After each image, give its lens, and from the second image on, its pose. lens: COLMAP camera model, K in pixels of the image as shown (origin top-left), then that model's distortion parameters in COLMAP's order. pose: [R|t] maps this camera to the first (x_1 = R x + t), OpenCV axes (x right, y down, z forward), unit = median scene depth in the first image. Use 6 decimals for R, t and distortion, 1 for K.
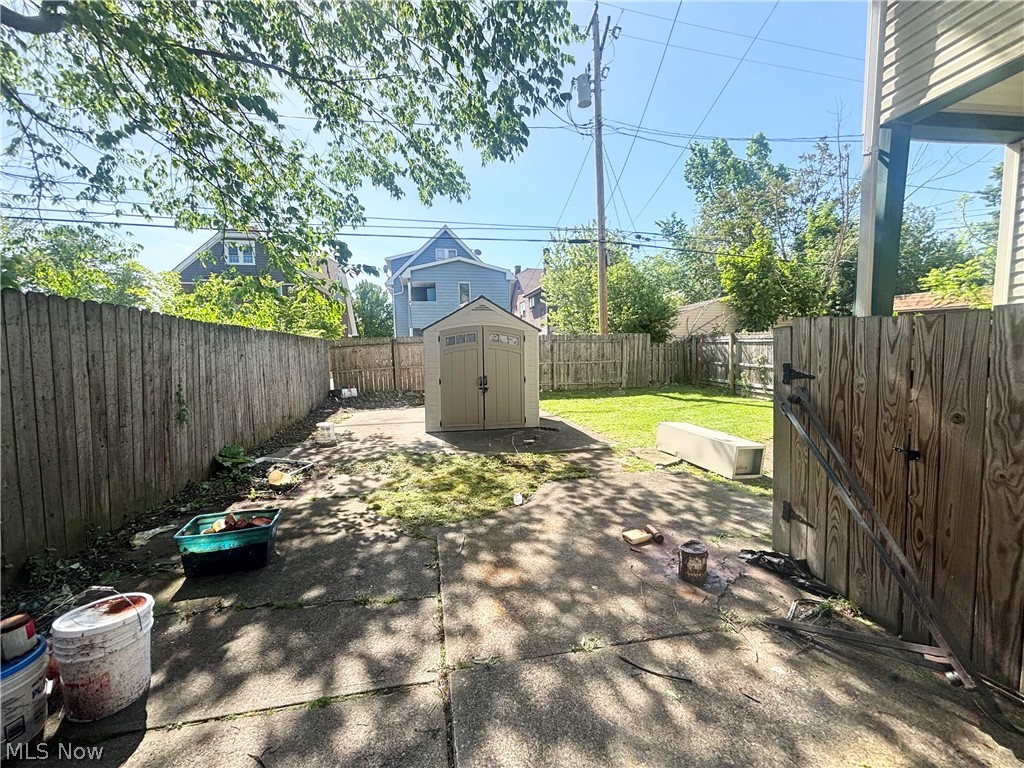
lens RADIAL K [[414.4, 0, 515.6], [0, 414.4, 379.9], [0, 0, 1]] dist [-0.000911, 0.009321]
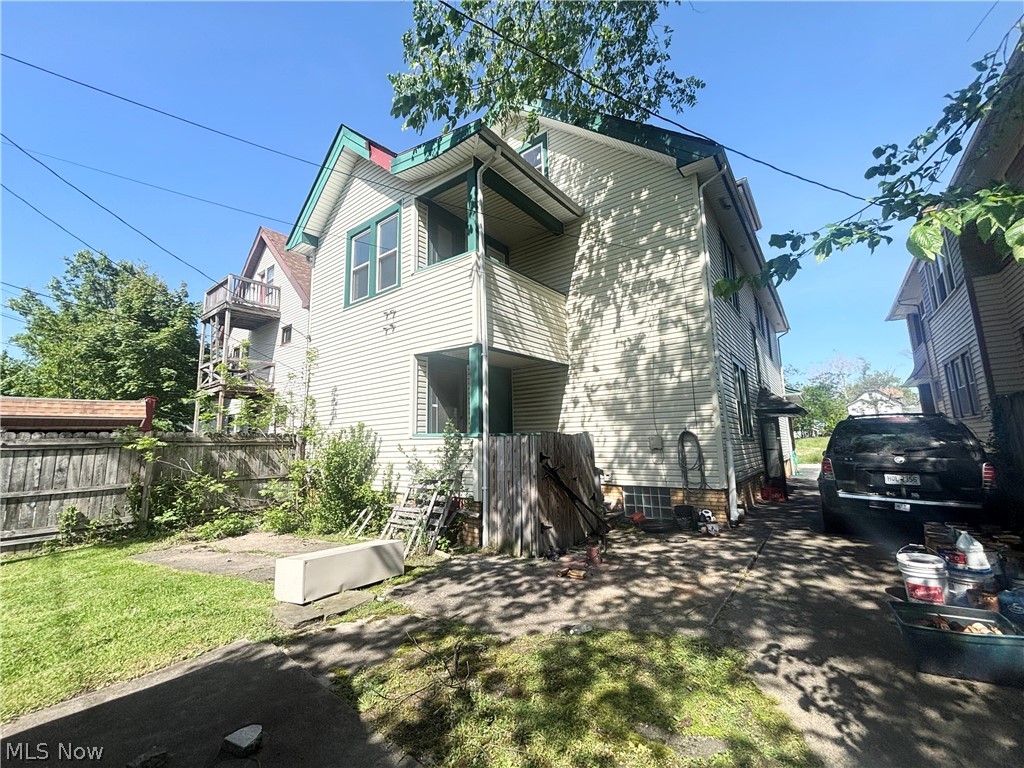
lens RADIAL K [[416.8, 0, 512.0], [0, 416.8, 384.0], [0, 0, 1]] dist [0.001694, 0.000079]
pose [[-0.608249, 0.144771, 0.780432, -0.698206], [0.113343, 0.988992, -0.095122, -0.146277], [-0.785612, 0.030599, -0.617962, 1.765265]]
